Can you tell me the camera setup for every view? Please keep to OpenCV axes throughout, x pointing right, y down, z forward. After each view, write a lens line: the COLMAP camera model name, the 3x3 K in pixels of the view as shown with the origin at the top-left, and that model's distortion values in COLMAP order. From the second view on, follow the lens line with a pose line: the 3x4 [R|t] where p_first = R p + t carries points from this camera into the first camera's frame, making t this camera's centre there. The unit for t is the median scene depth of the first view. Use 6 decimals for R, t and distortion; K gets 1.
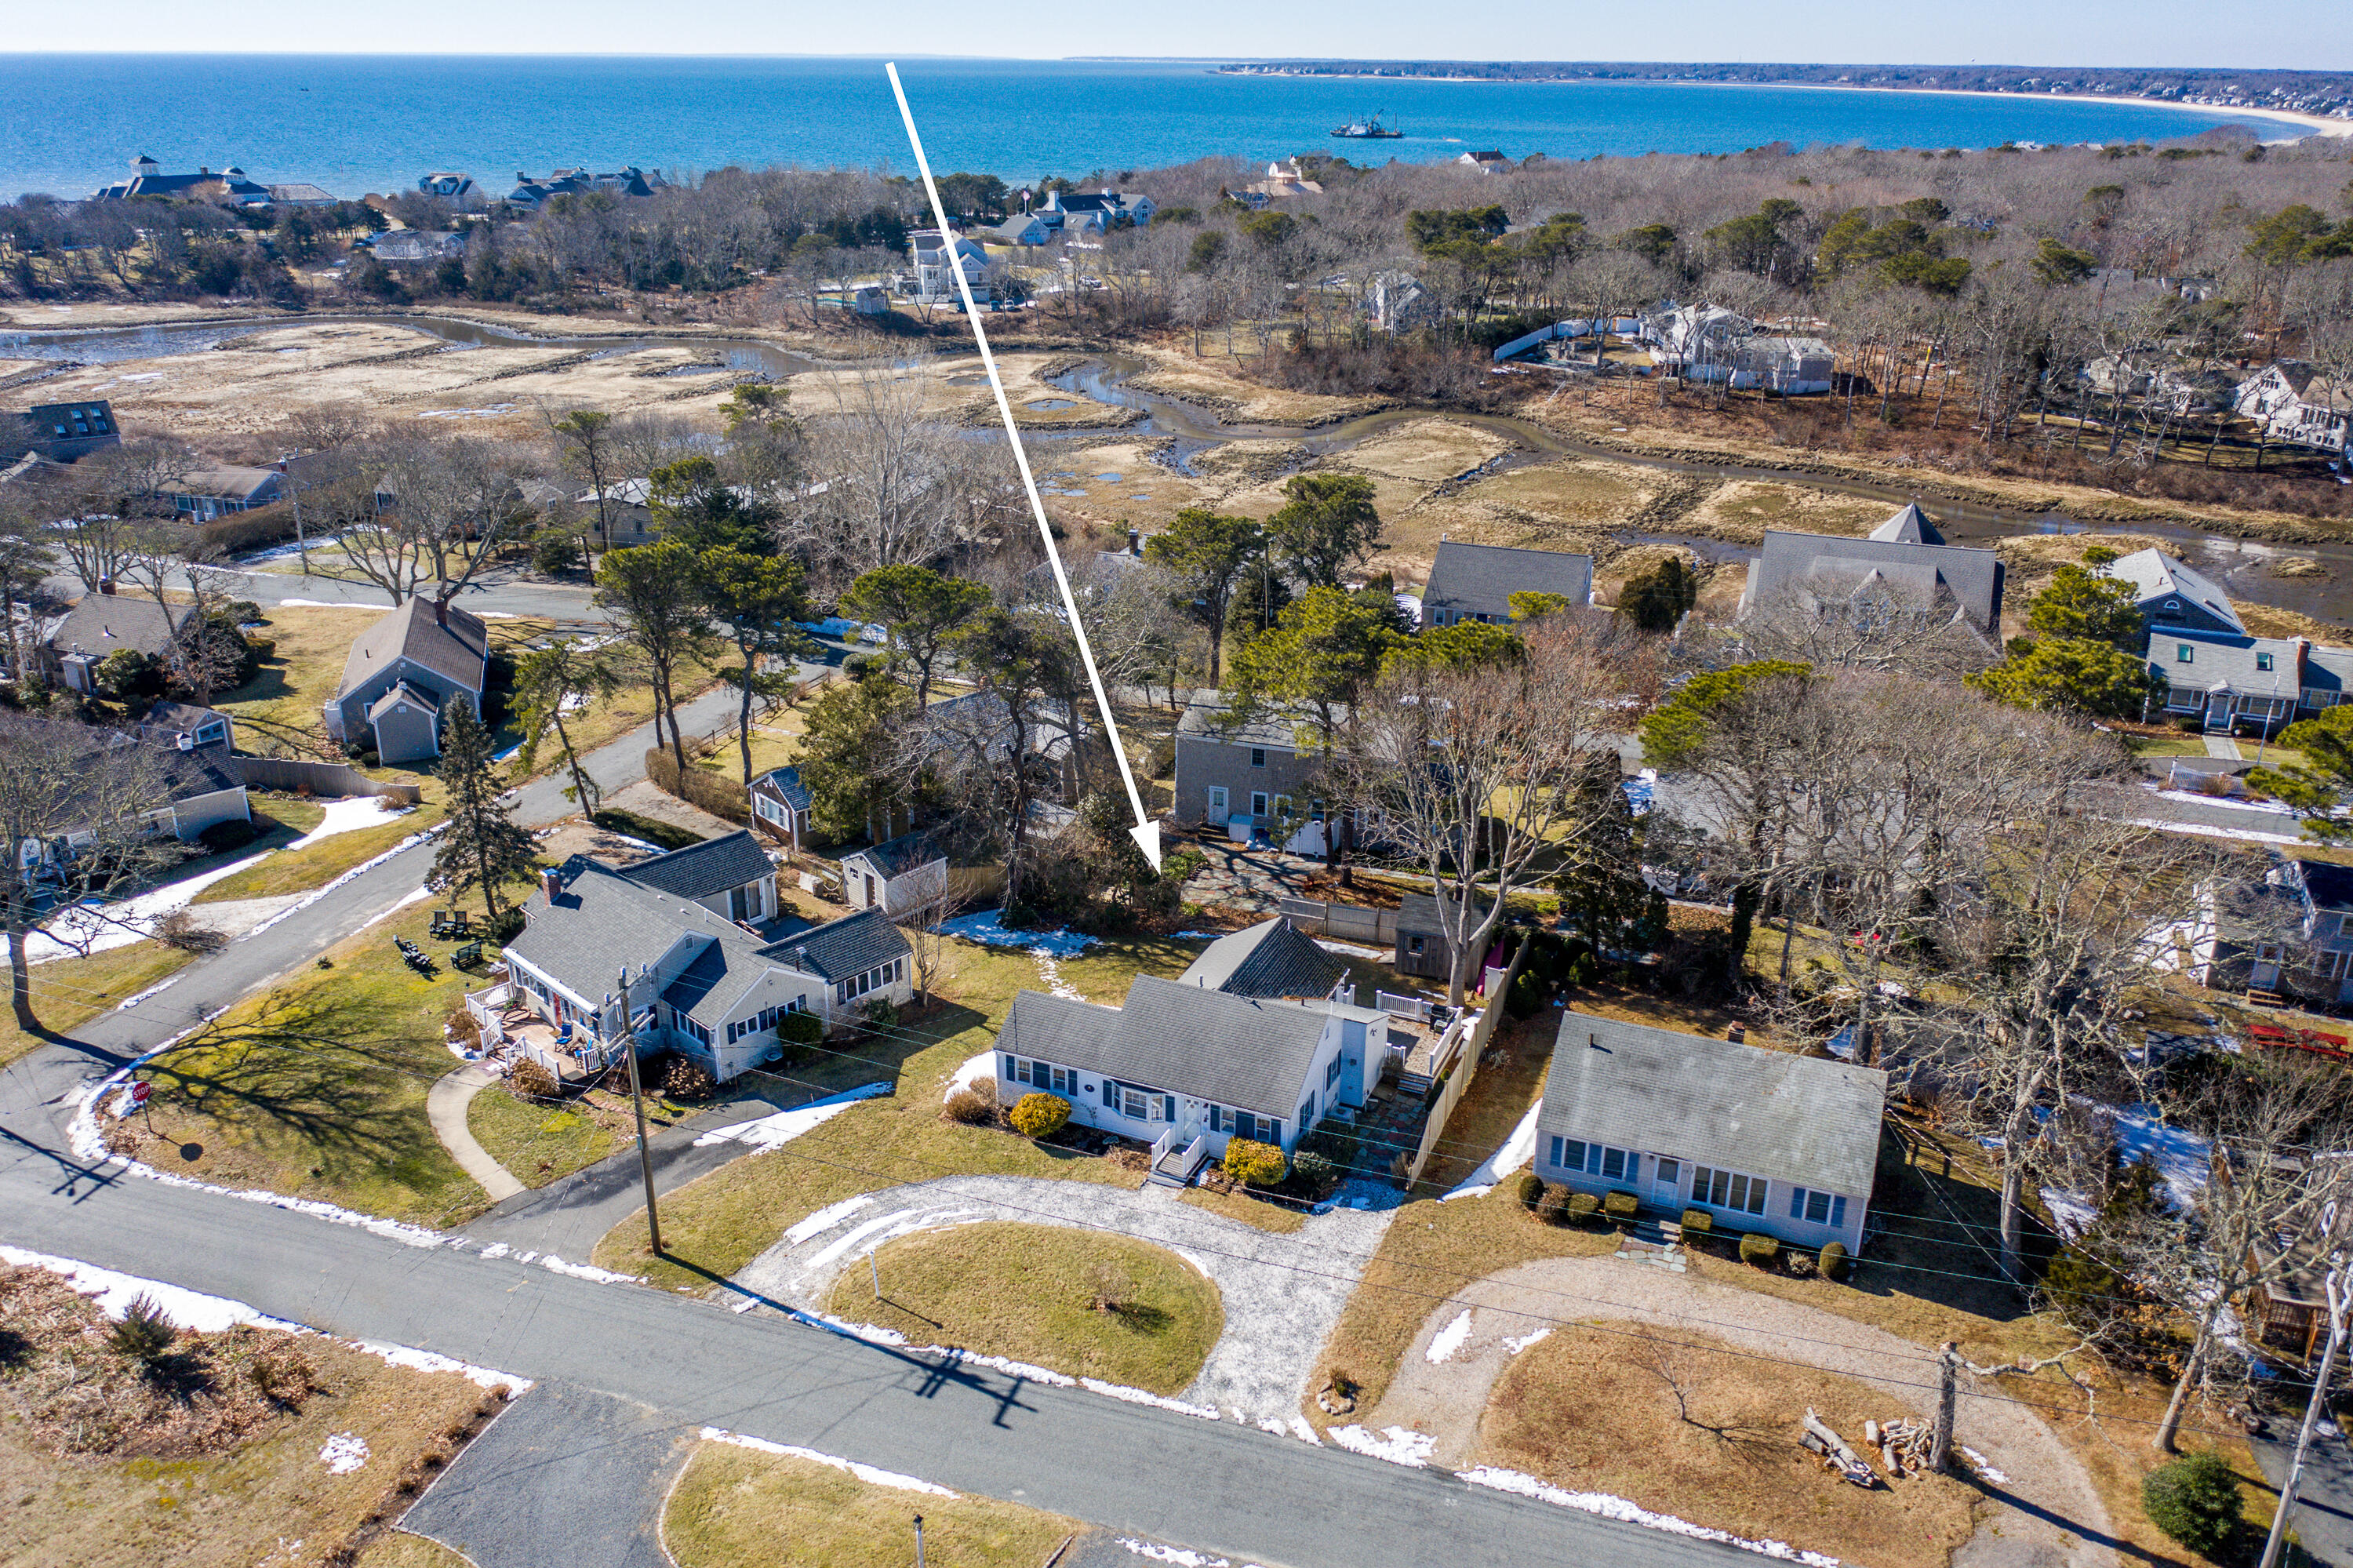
lens RADIAL K [[1856.3, 0, 1159.4], [0, 1856.3, 811.0], [0, 0, 1]] dist [-0.017419, 0.001933]
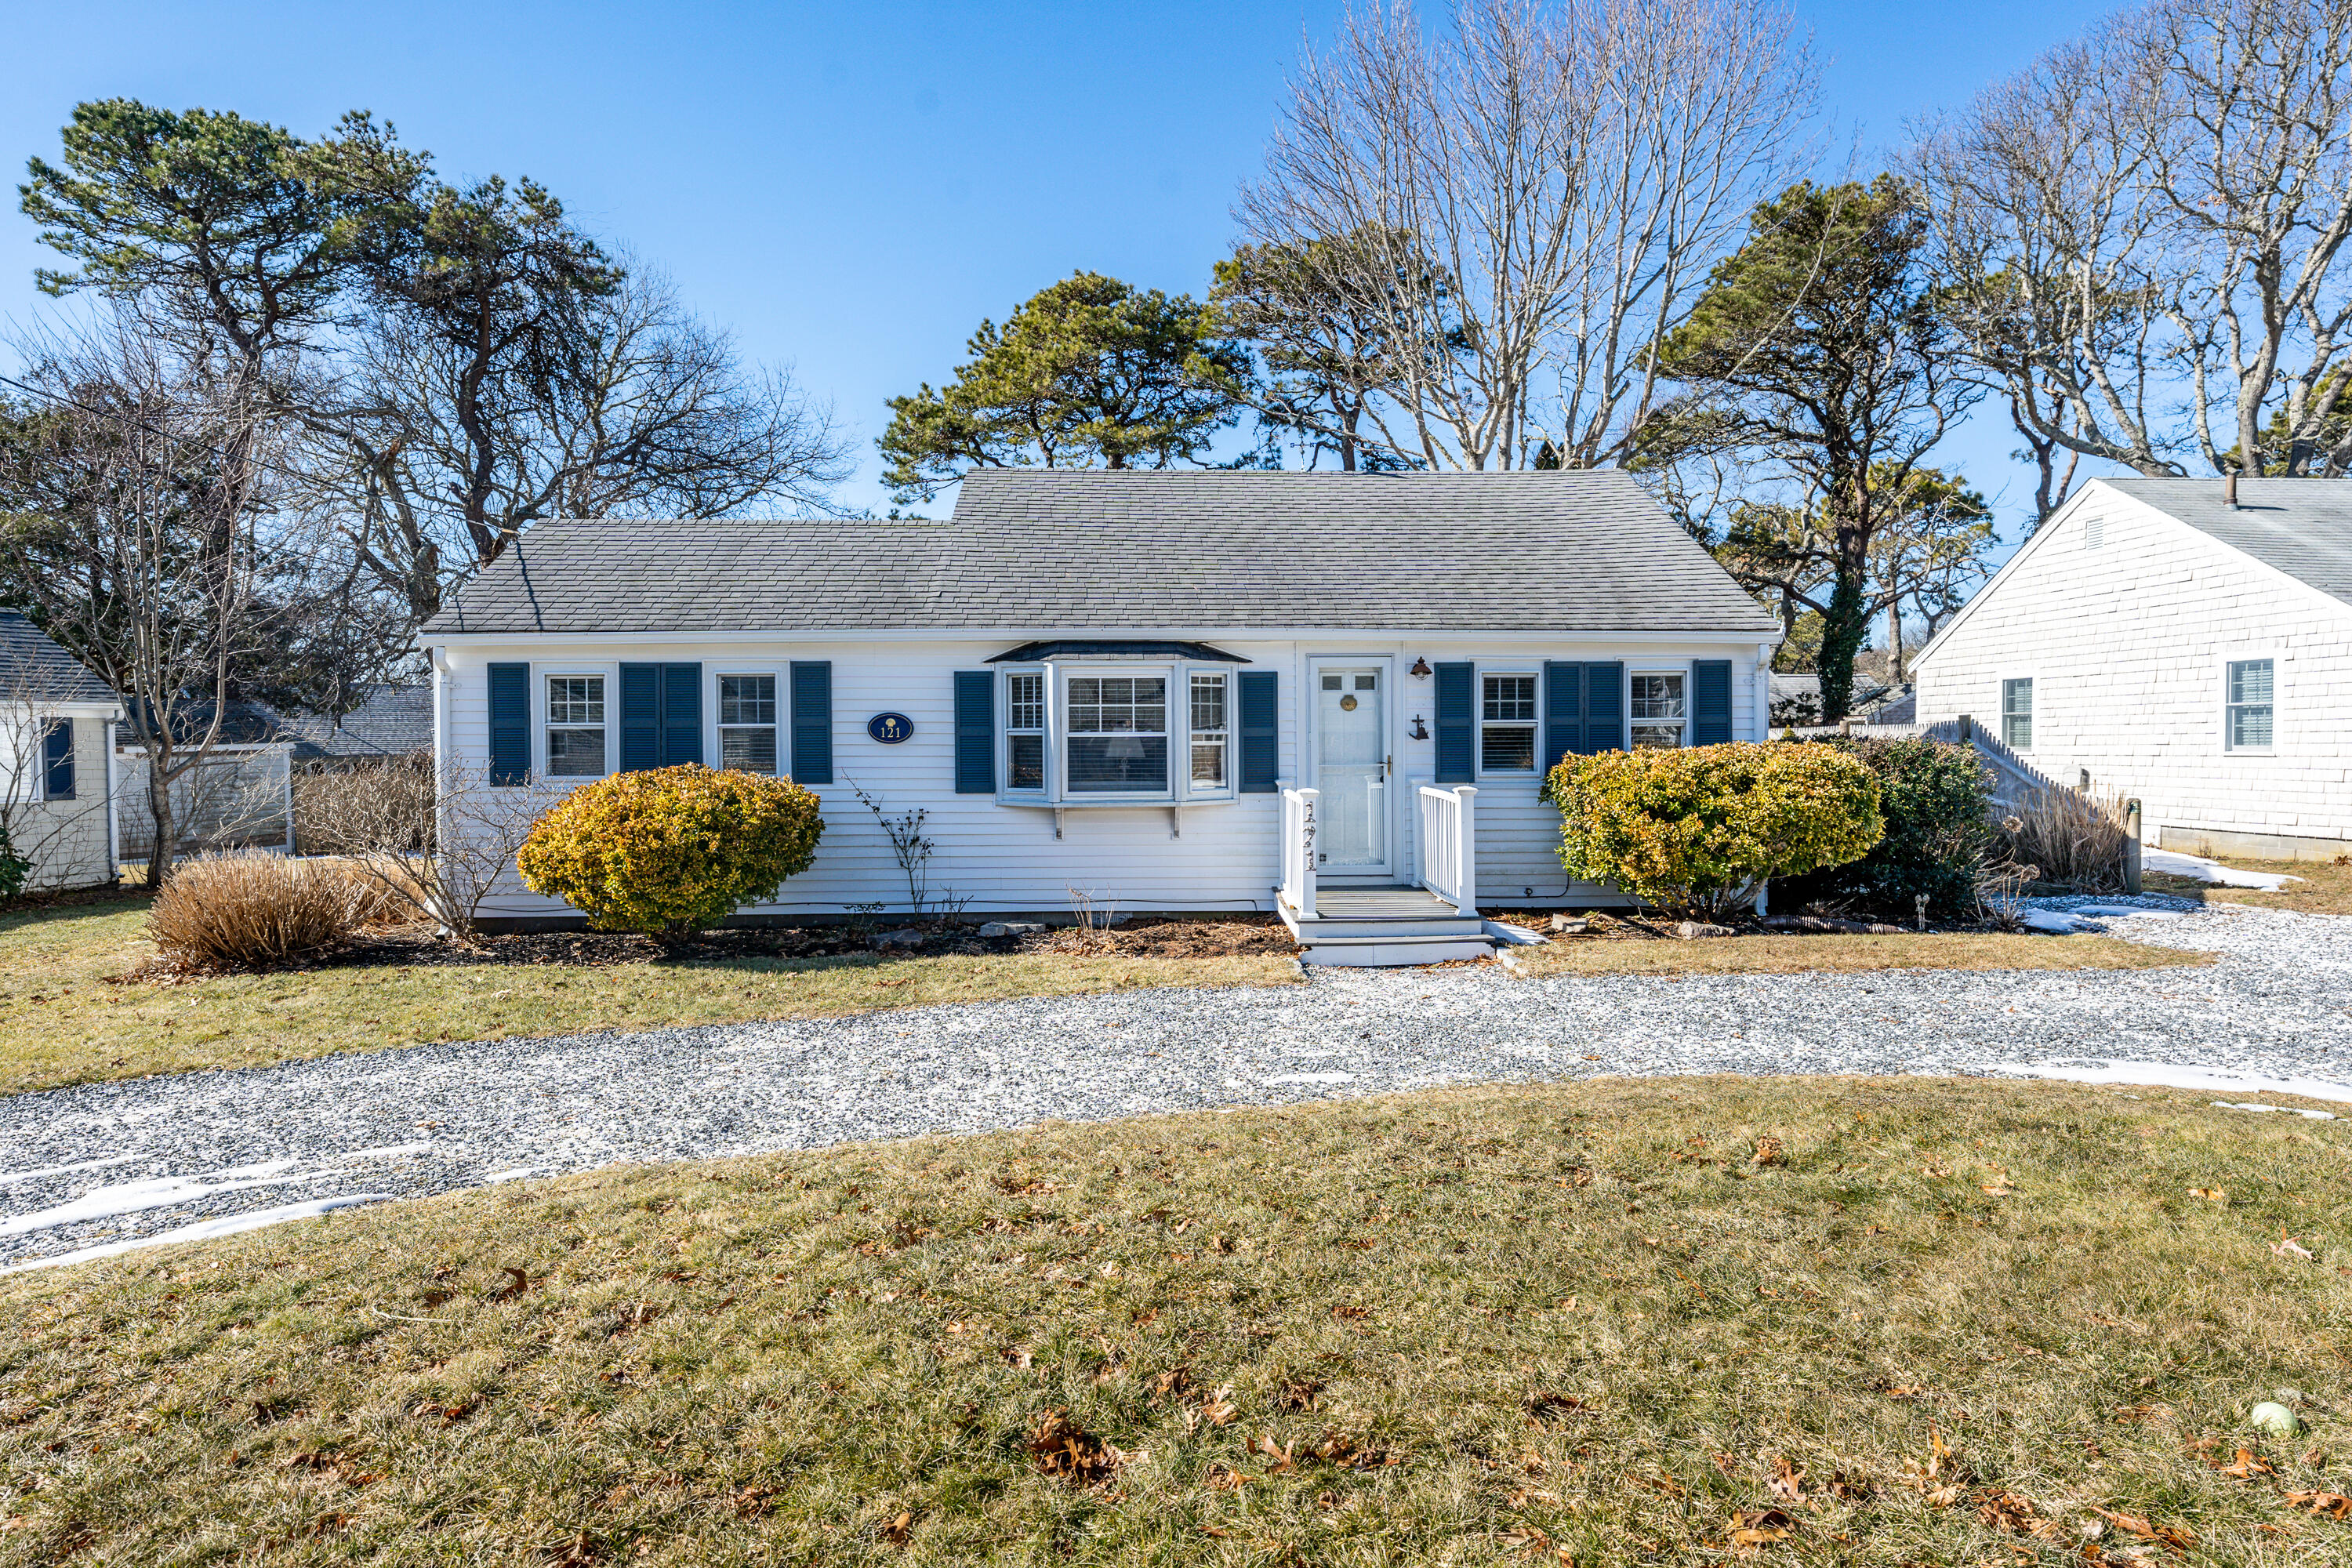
lens RADIAL K [[1262.0, 0, 1164.2], [0, 1262.0, 782.9], [0, 0, 1]] dist [0.006026, -0.000424]
pose [[0.898363, -0.019987, 0.438799, -0.077803], [0.177104, 0.930649, -0.320198, 0.215162], [-0.401968, 0.365367, 0.839601, 0.855020]]
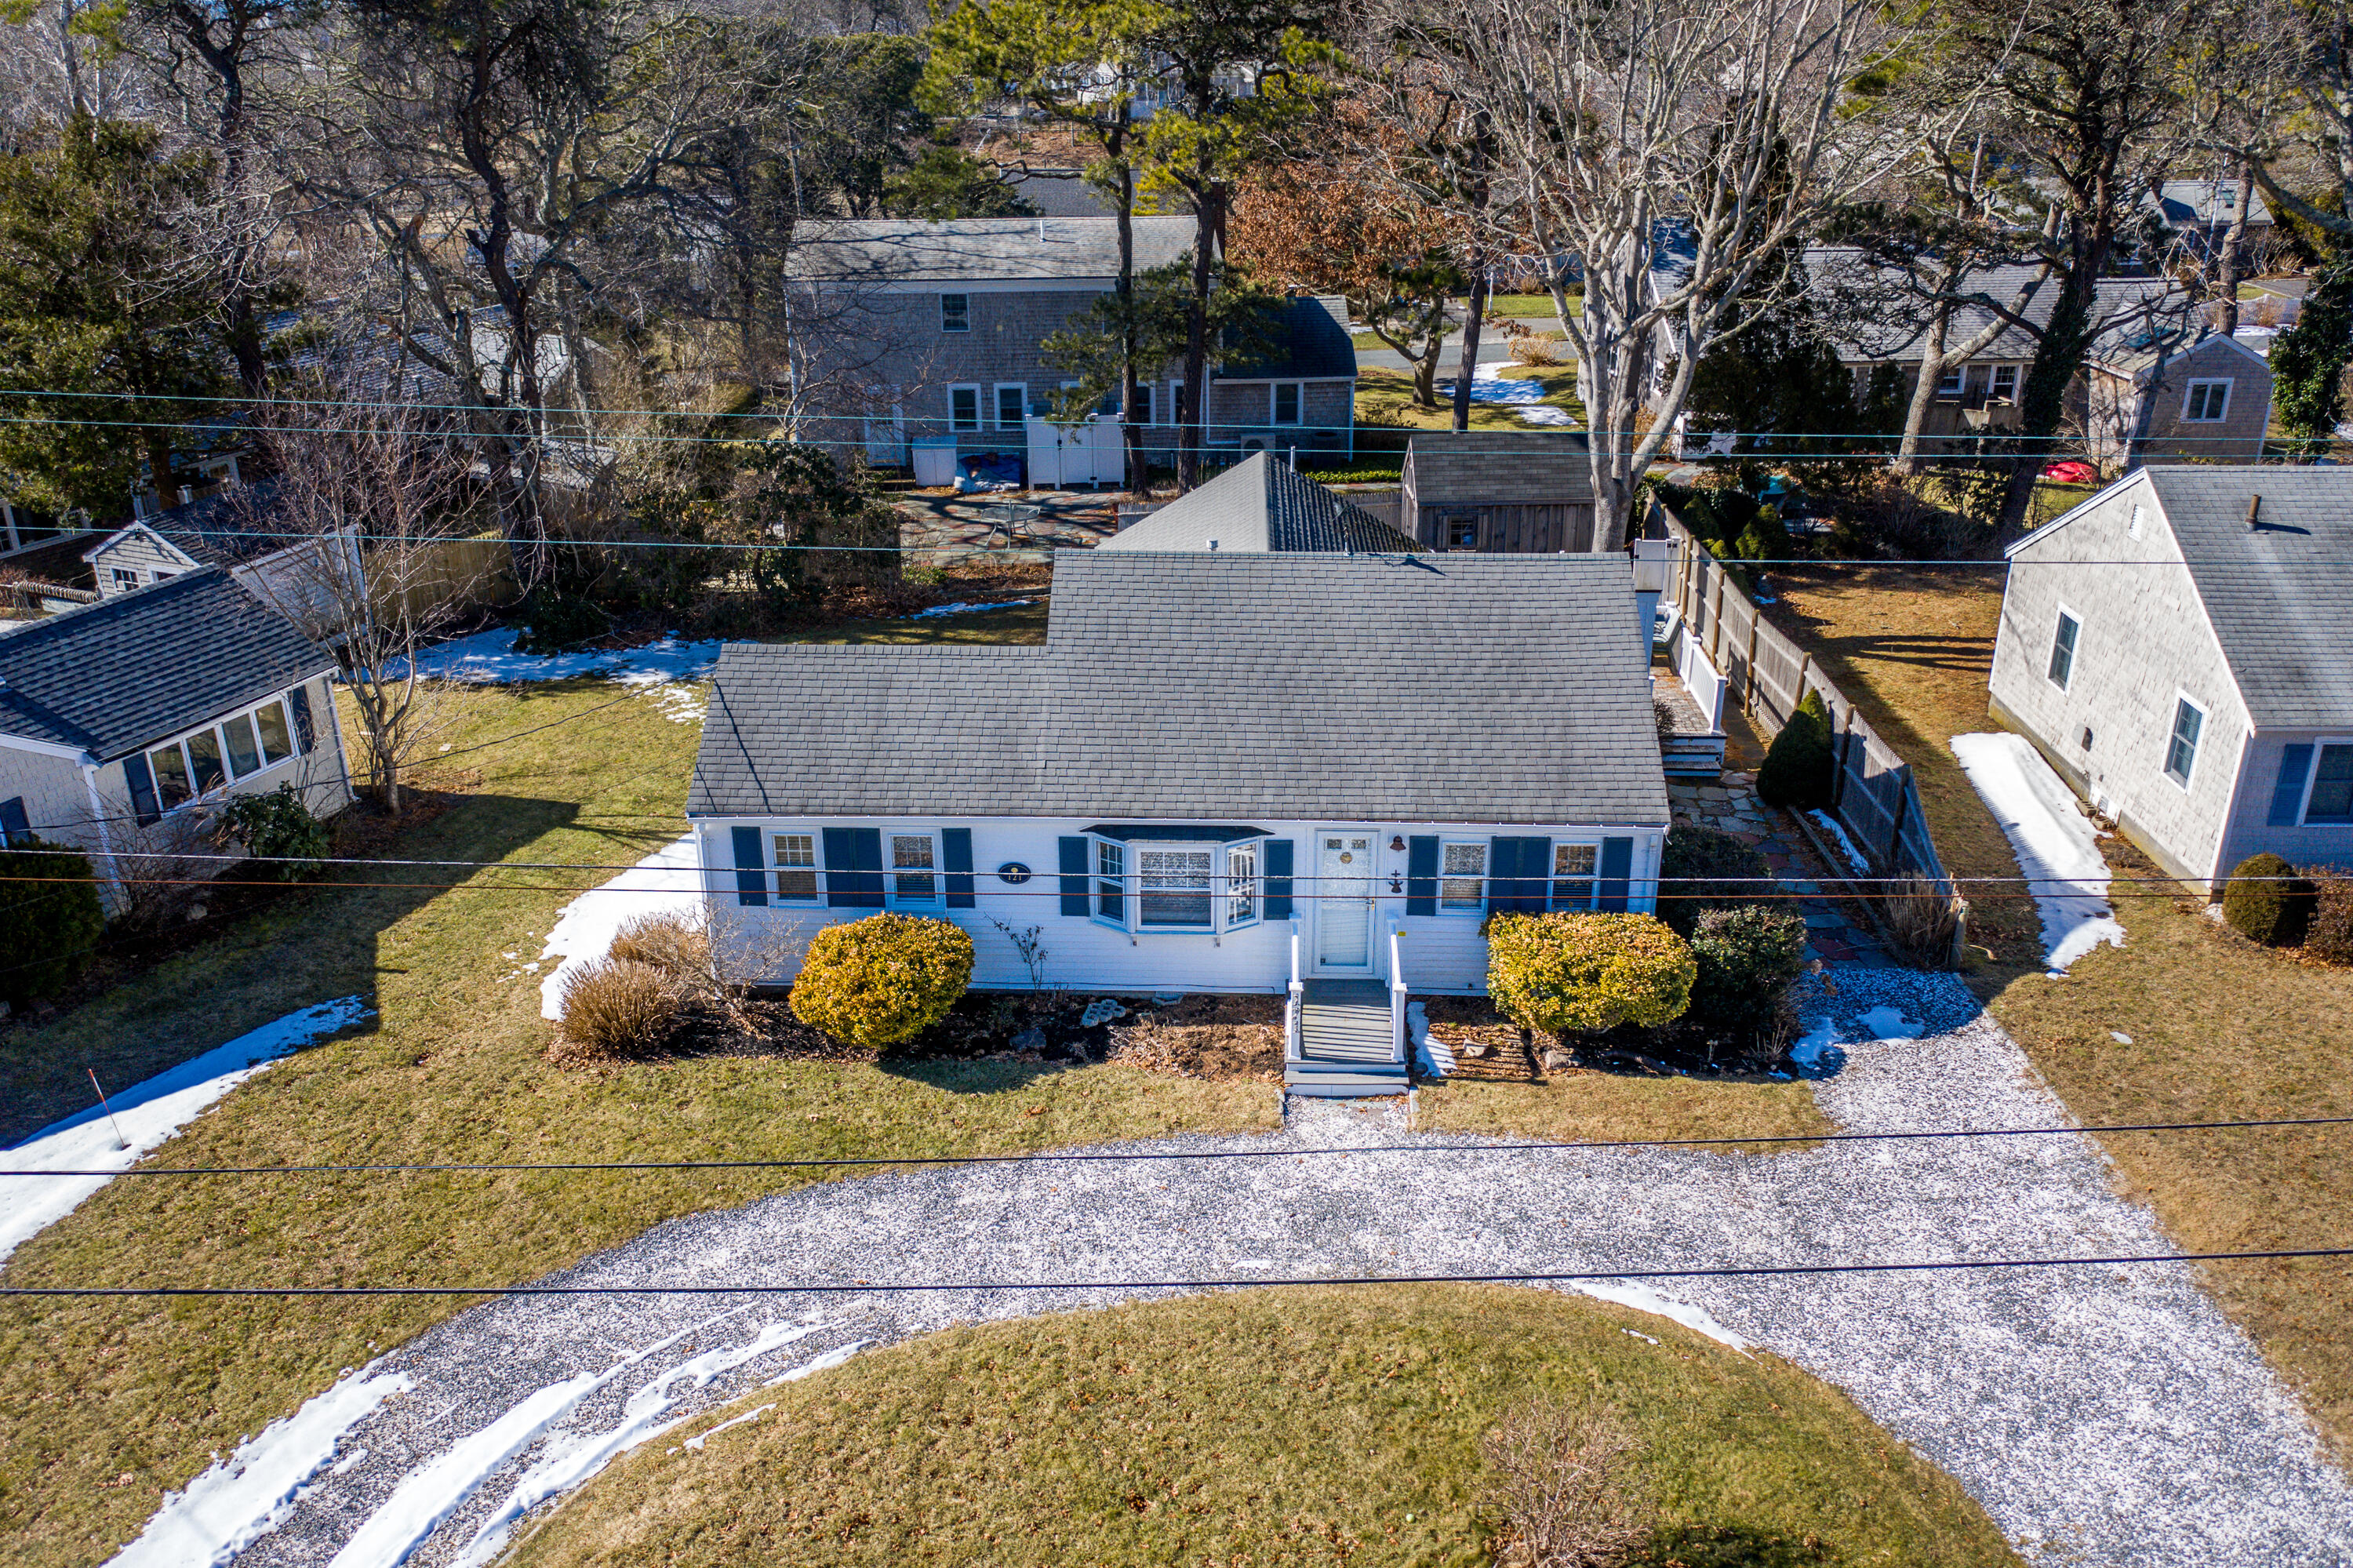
lens RADIAL K [[1856.3, 0, 1159.4], [0, 1856.3, 811.0], [0, 0, 1]] dist [-0.017419, 0.001933]
pose [[0.927610, -0.160645, 0.337245, -0.124867], [0.153122, 0.986993, 0.048979, 0.126525], [-0.340726, 0.006206, 0.940142, 0.679271]]
